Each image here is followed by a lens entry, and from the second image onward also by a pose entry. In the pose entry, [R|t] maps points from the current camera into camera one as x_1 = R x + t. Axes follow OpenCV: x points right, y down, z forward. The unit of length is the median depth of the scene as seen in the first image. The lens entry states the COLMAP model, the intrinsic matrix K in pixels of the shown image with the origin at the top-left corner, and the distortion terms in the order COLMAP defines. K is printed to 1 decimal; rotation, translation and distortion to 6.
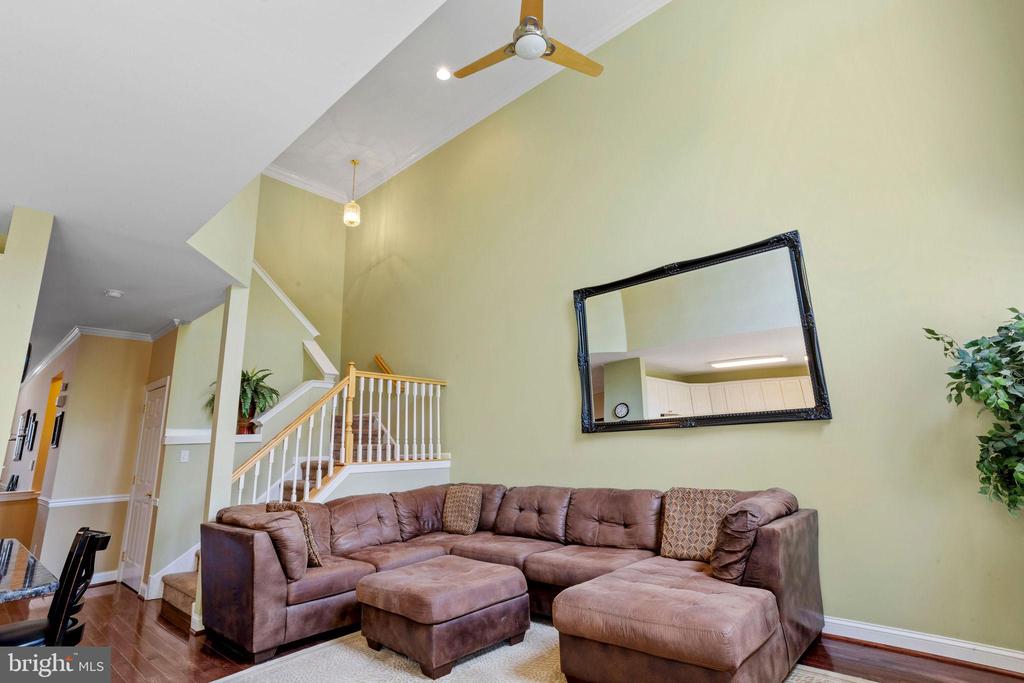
lens RADIAL K [[496.6, 0, 500.1], [0, 496.6, 331.8], [0, 0, 1]] dist [-0.037484, 0.019910]
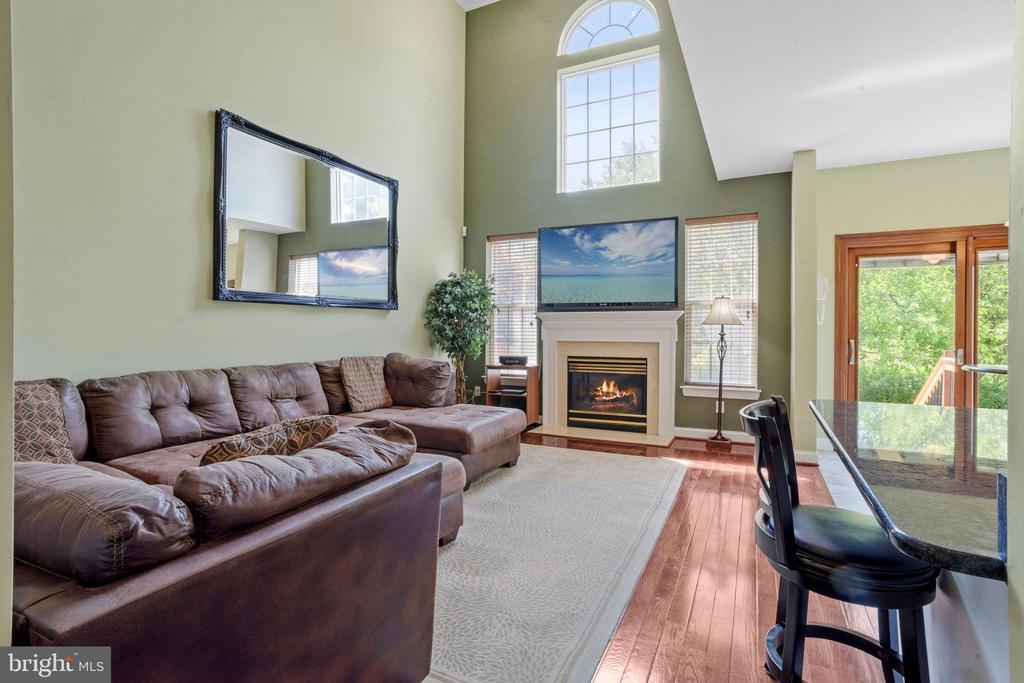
lens RADIAL K [[496.6, 0, 504.9], [0, 496.6, 328.5], [0, 0, 1]] dist [-0.037484, 0.019910]
pose [[-0.259354, 0.029708, 0.965325, -0.830571], [-0.221936, 0.970944, -0.089509, 0.261066], [-0.939936, -0.237455, -0.245225, 0.911300]]
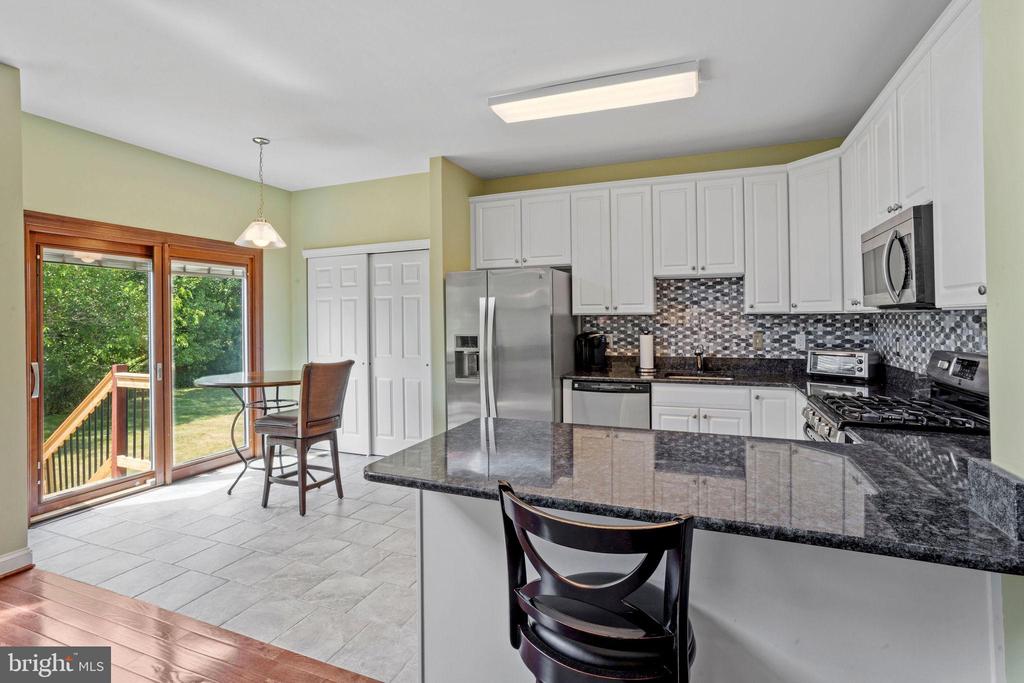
lens RADIAL K [[496.6, 0, 507.2], [0, 496.6, 315.6], [0, 0, 1]] dist [-0.037484, 0.019910]
pose [[-0.936804, 0.040469, -0.347505, -0.347507], [0.121354, 0.969205, -0.214278, 0.189353], [0.328132, -0.242908, -0.912866, 0.863252]]
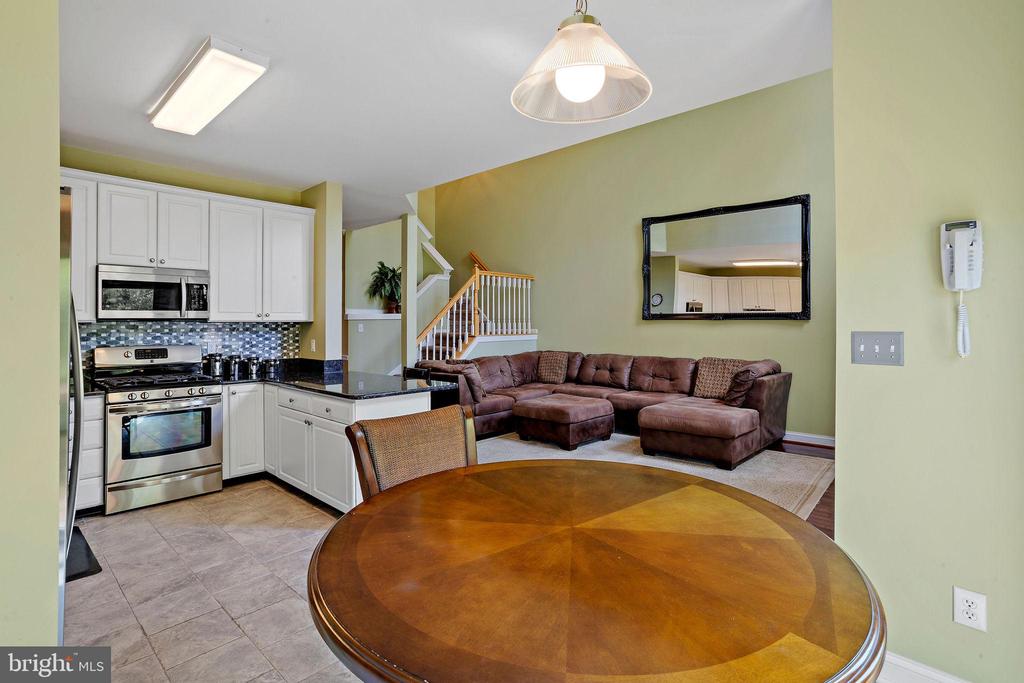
lens RADIAL K [[496.6, 0, 496.0], [0, 496.6, 319.9], [0, 0, 1]] dist [-0.037484, 0.019910]
pose [[0.999206, 0.028695, -0.027646, -0.274237], [-0.021591, 0.973045, 0.229602, -0.149163], [0.033489, -0.228823, 0.972892, -0.533147]]
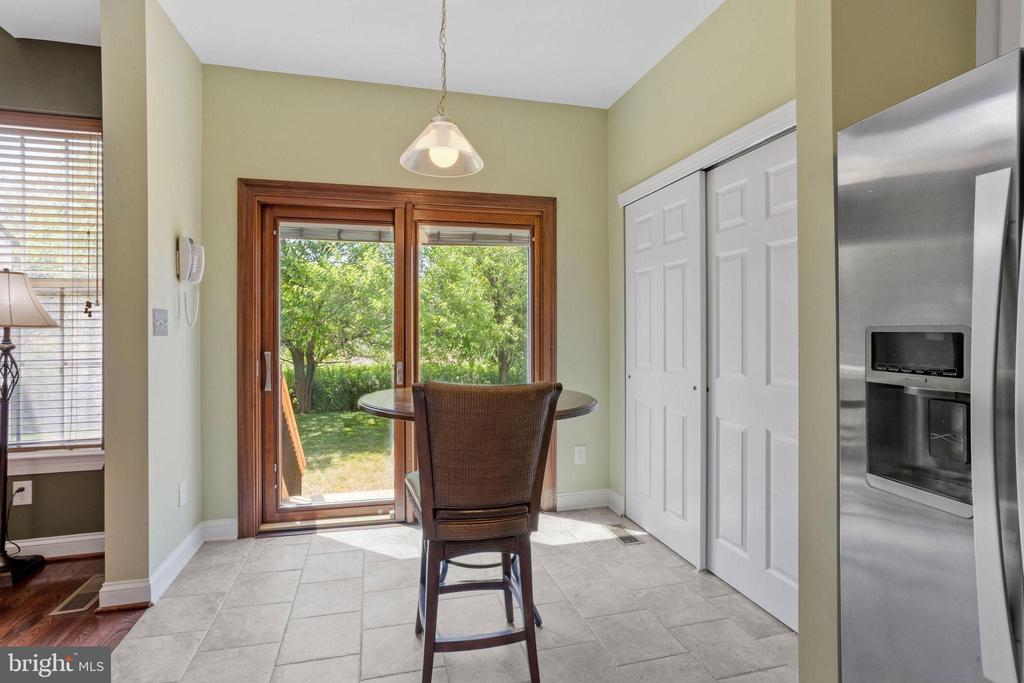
lens RADIAL K [[496.6, 0, 504.4], [0, 496.6, 332.9], [0, 0, 1]] dist [-0.037484, 0.019910]
pose [[-0.837956, 0.029307, 0.544950, -0.594339], [-0.099807, 0.973486, -0.205824, 0.074272], [-0.536533, -0.226861, -0.812814, 0.201330]]
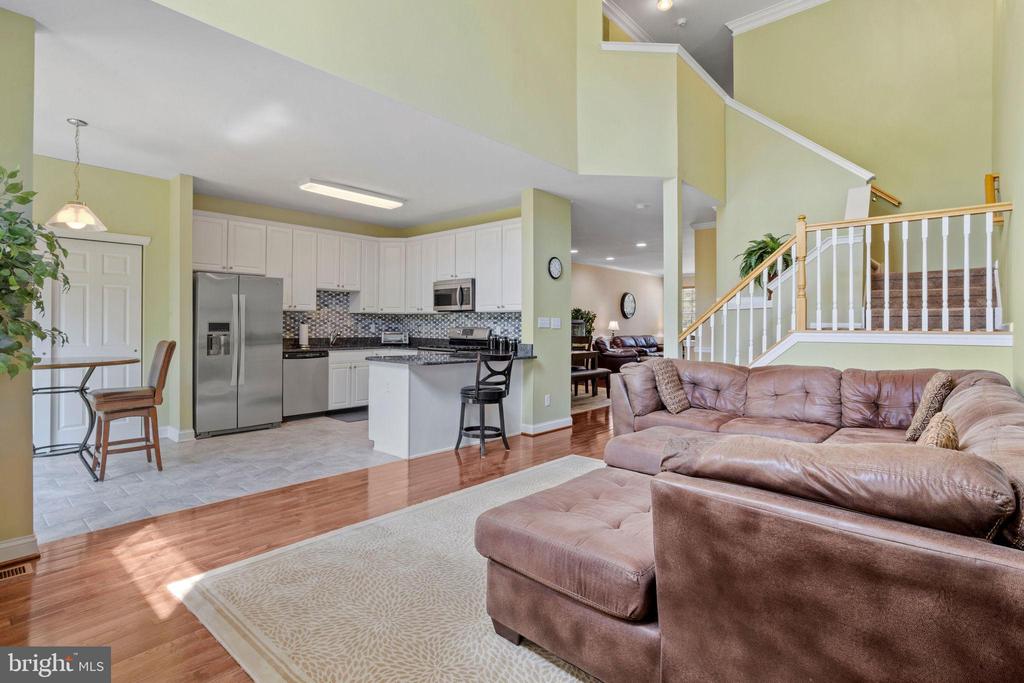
lens RADIAL K [[496.6, 0, 492.5], [0, 496.6, 320.7], [0, 0, 1]] dist [-0.037484, 0.019910]
pose [[-0.002694, 0.026051, -0.999657, 0.754123], [0.229203, 0.973064, 0.024741, 0.127992], [0.973375, -0.229058, -0.008593, 0.605712]]
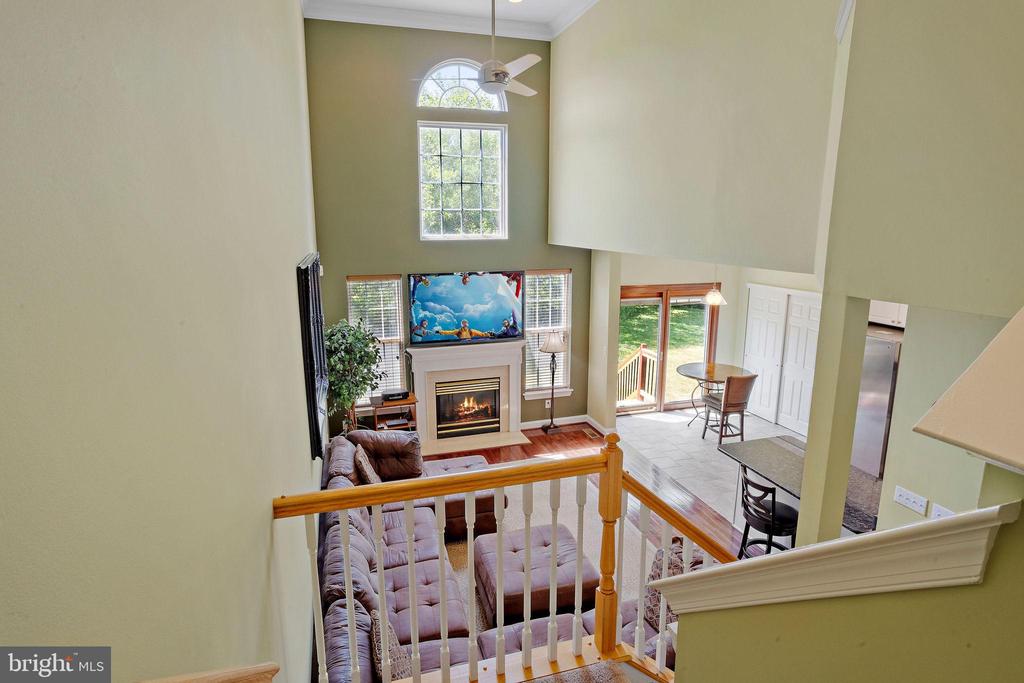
lens RADIAL K [[550.1, 0, 508.7], [0, 550.1, 342.1], [0, 0, 1]] dist [-0.013523, -0.000030]
pose [[-0.863302, -0.074598, 0.499144, -0.603705], [-0.087023, 0.996205, -0.001626, -0.012119], [-0.497129, -0.044841, -0.866517, 1.962145]]
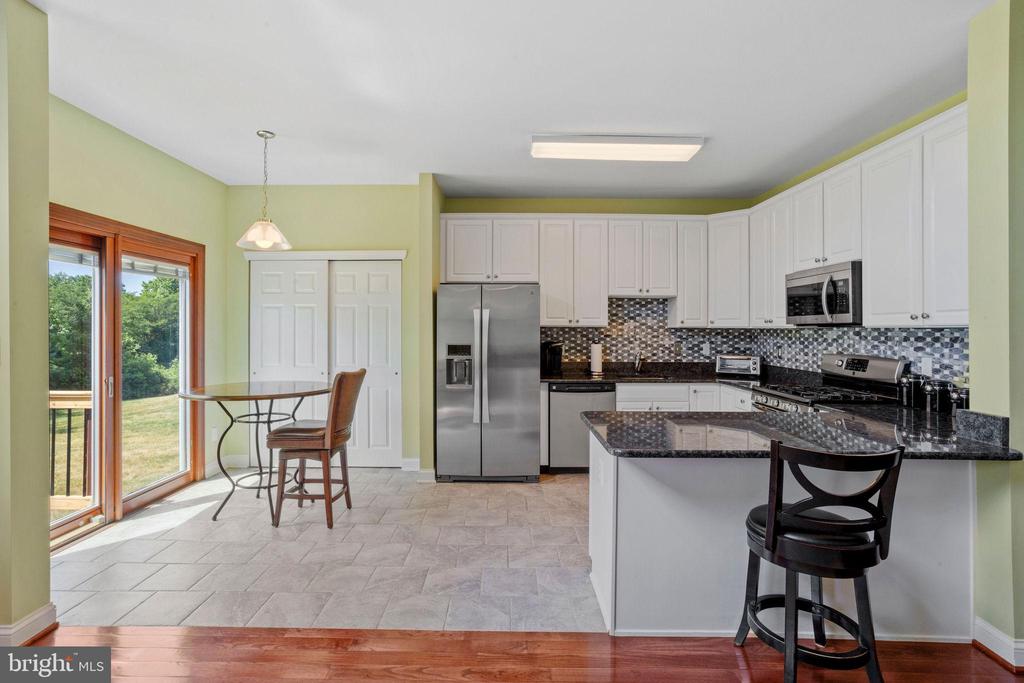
lens RADIAL K [[496.6, 0, 501.1], [0, 496.6, 324.6], [0, 0, 1]] dist [-0.037484, 0.019910]
pose [[-0.740820, 0.025586, -0.671216, 0.063106], [0.178226, 0.970944, -0.159697, 0.146157], [0.647627, -0.237935, -0.723855, 0.746686]]
